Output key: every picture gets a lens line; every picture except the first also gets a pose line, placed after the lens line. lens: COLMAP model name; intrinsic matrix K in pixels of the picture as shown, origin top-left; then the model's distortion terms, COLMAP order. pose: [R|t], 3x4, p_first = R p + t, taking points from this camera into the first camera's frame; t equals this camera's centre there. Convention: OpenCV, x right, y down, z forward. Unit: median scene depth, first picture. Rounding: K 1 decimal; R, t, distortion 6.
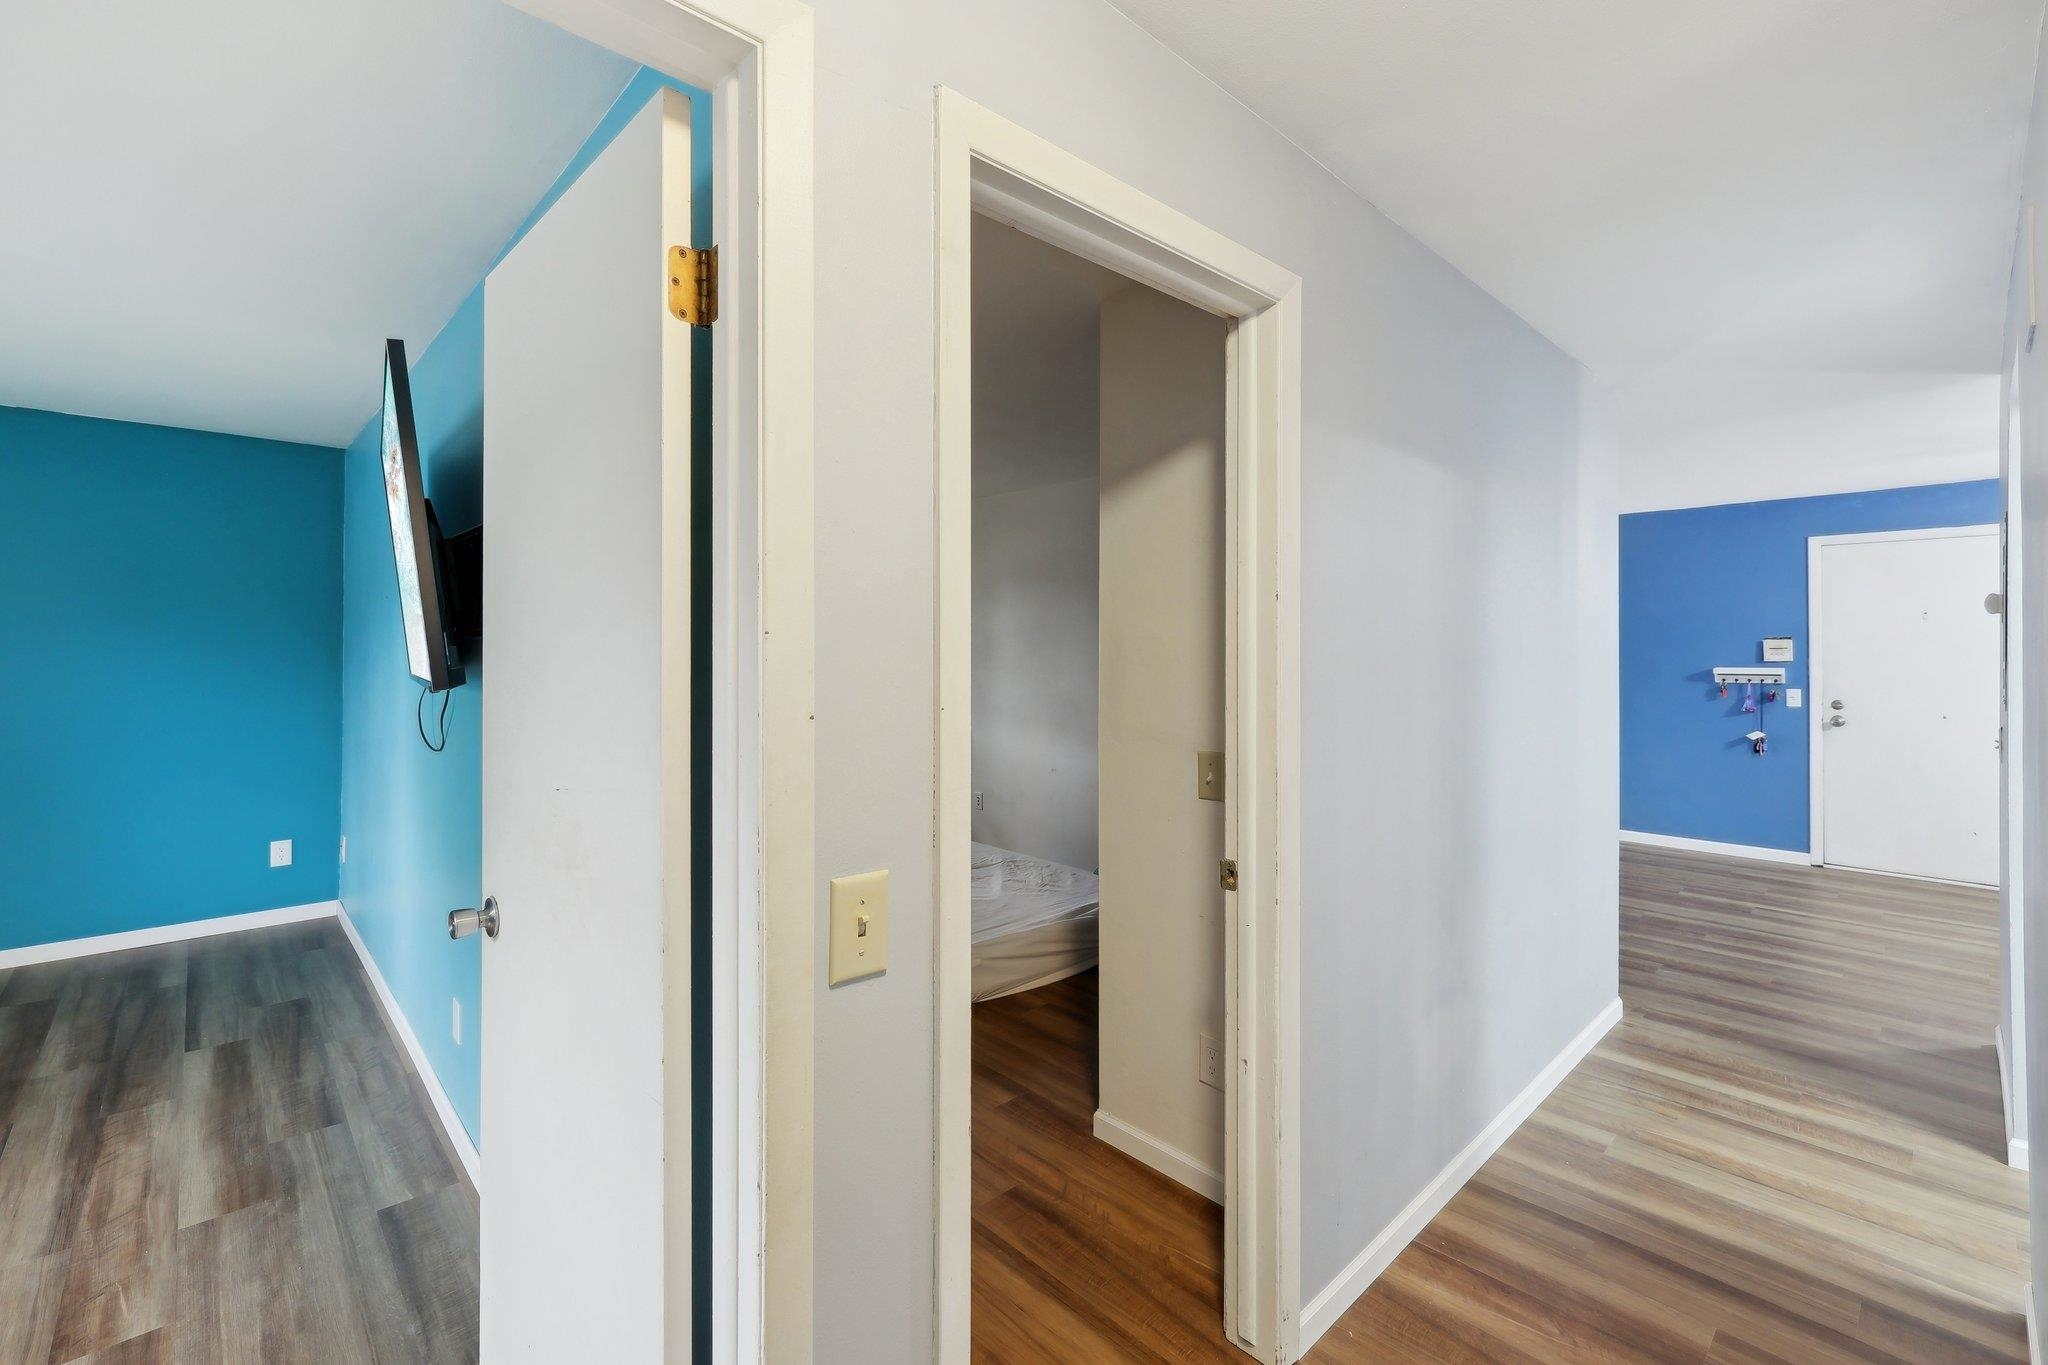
lens RADIAL K [[877.4, 0, 1007.9], [0, 877.4, 643.5], [0, 0, 1]] dist [-0.000594, 0.000231]
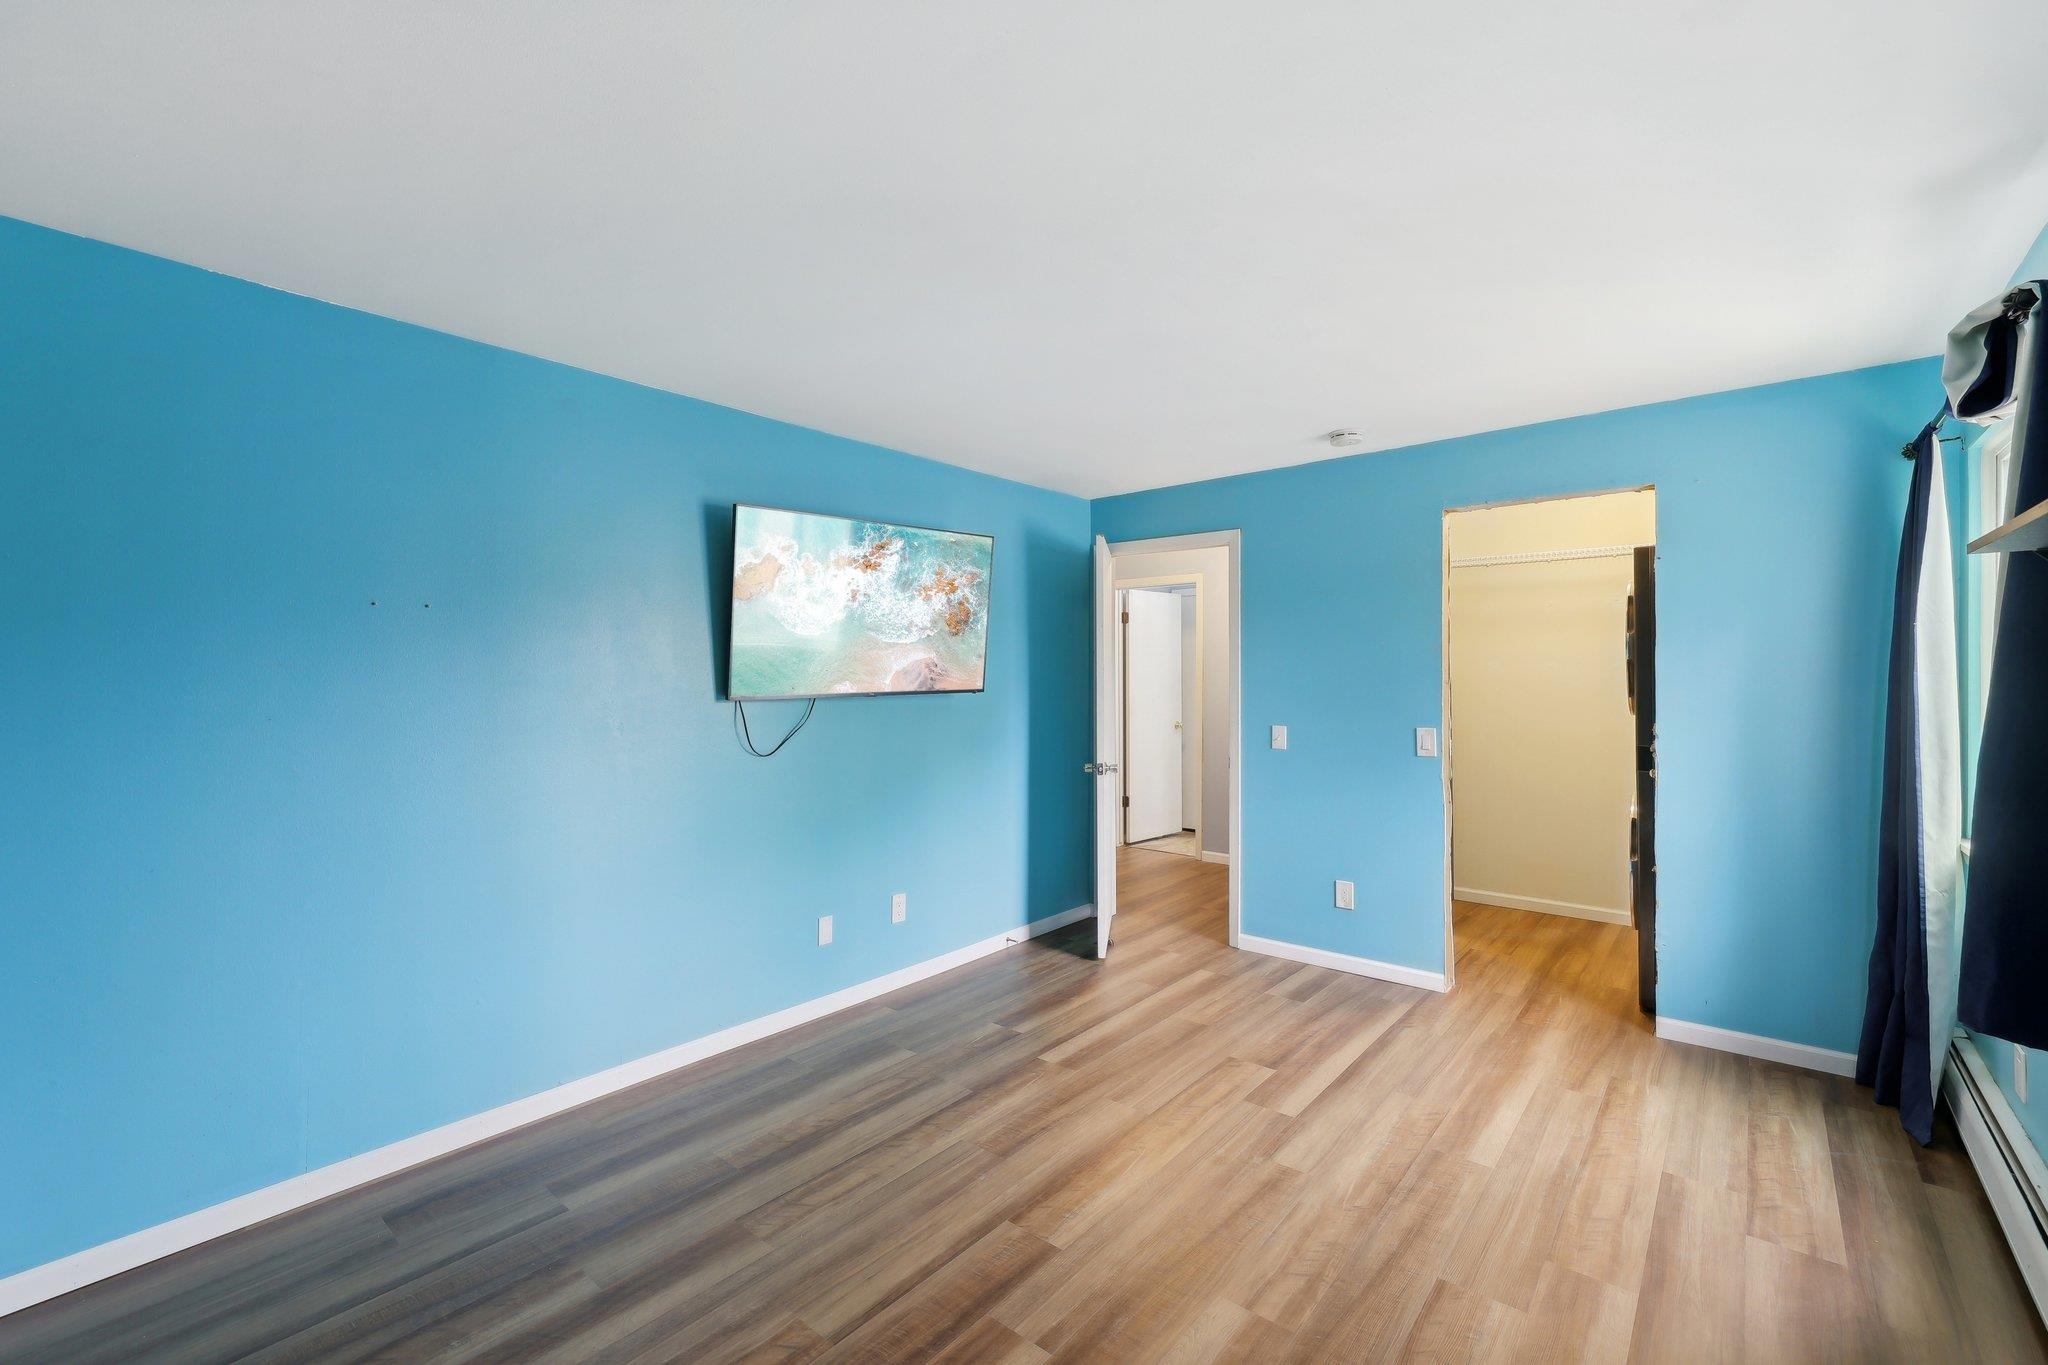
lens RADIAL K [[860.5, 0, 1012.3], [0, 860.5, 675.0], [0, 0, 1]] dist [-0.002414, -0.000240]
pose [[-0.112248, 0.000828, 0.993680, -1.765456], [-0.001955, 0.999998, -0.001054, 0.001518], [-0.993678, -0.002061, -0.112246, 0.717744]]
